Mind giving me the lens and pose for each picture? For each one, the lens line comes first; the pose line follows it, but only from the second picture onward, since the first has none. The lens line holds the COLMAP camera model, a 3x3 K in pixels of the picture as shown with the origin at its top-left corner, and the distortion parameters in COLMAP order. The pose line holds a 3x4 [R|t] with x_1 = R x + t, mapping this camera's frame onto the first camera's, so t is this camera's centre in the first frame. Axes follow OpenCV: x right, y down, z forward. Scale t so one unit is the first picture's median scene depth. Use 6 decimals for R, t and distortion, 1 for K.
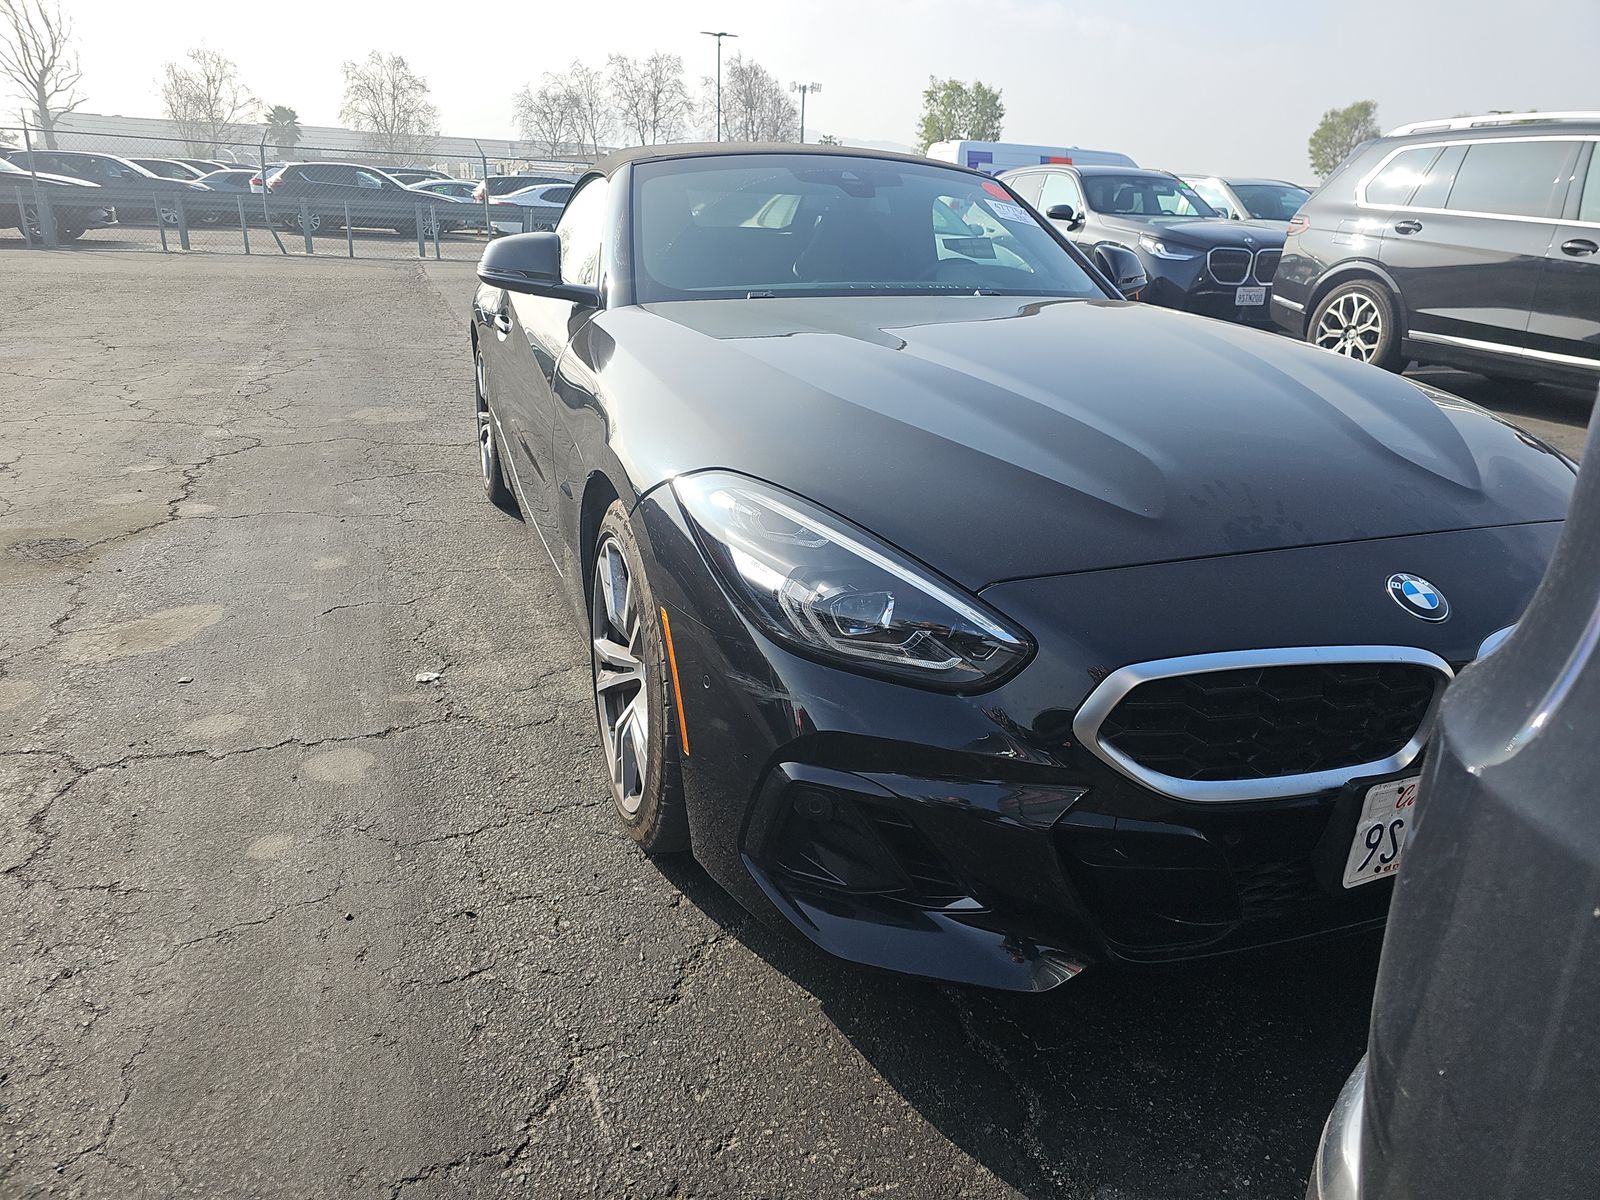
lens RADIAL K [[1087.4, 0, 793.6], [0, 1087.4, 593.2], [0, 0, 1]] dist [0.053671, -0.050480]
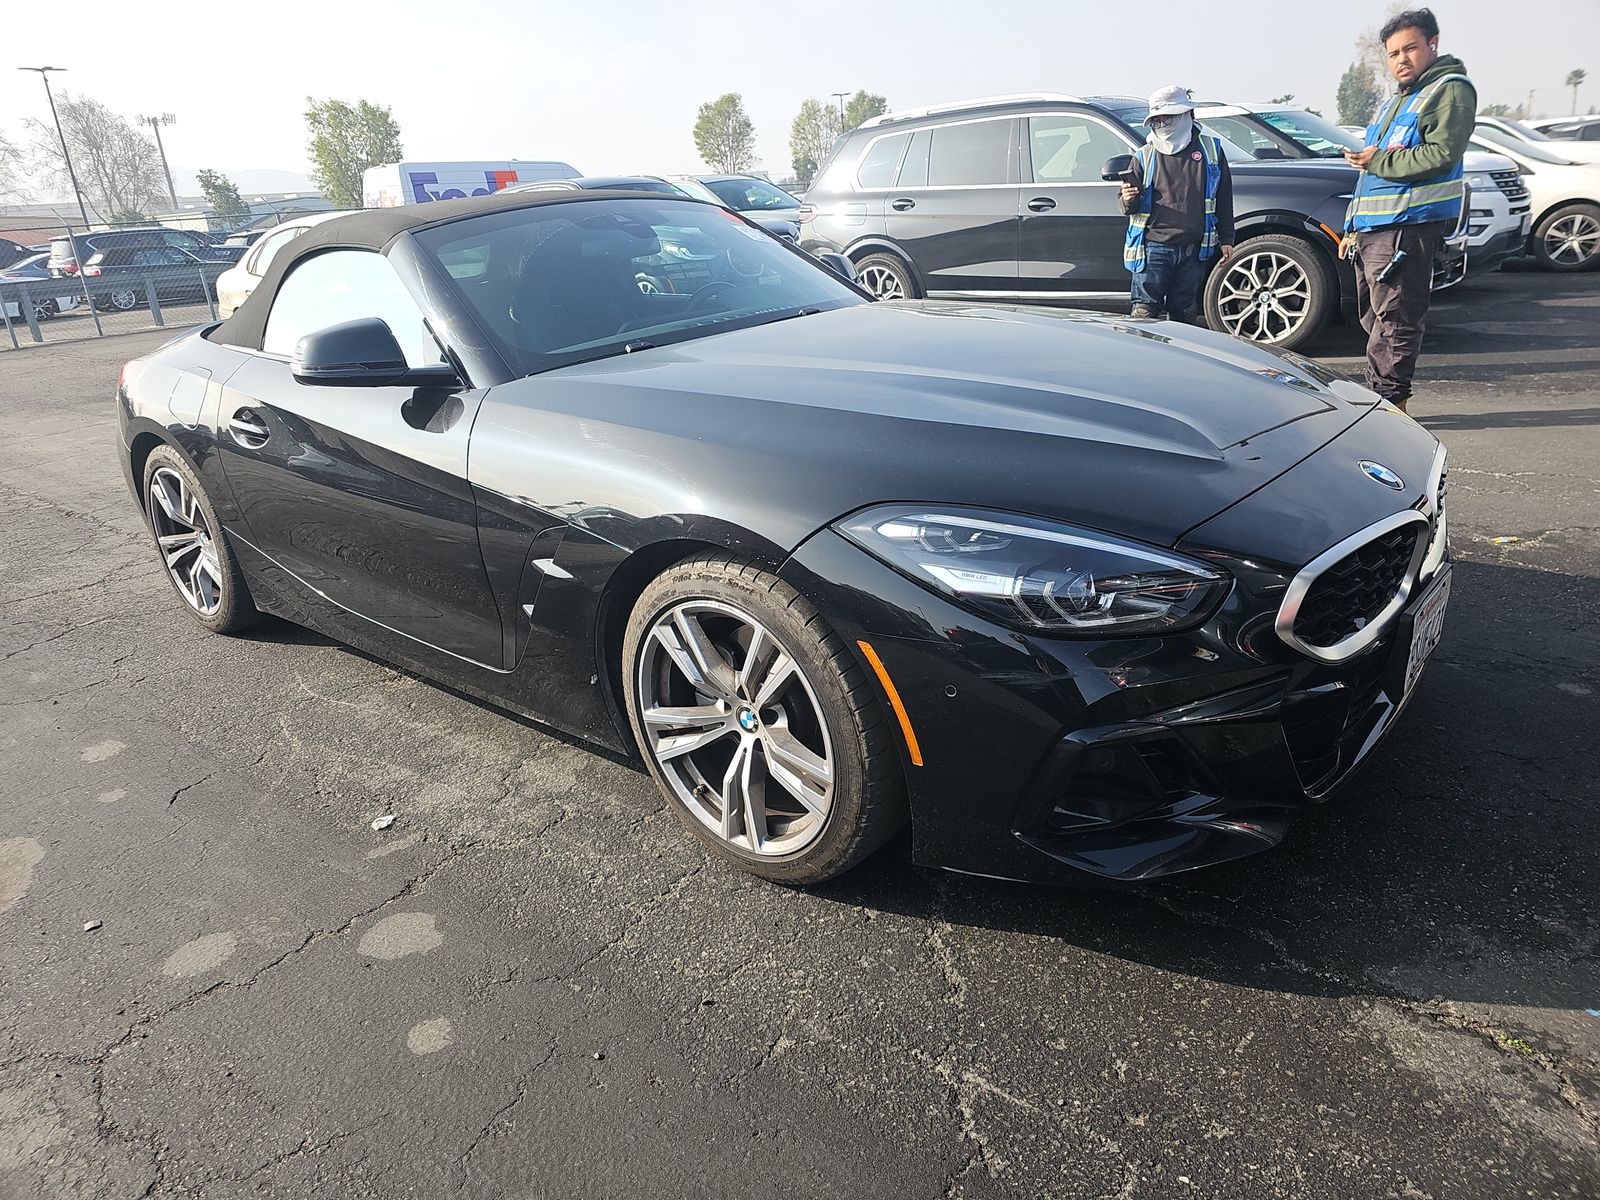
lens RADIAL K [[1087.4, 0, 793.6], [0, 1087.4, 593.2], [0, 0, 1]] dist [0.053671, -0.050480]
pose [[0.878235, -0.257871, 0.402748, -0.141233], [0.261009, 0.964134, 0.048156, -0.024063], [-0.400721, 0.062828, 0.914043, 0.011929]]
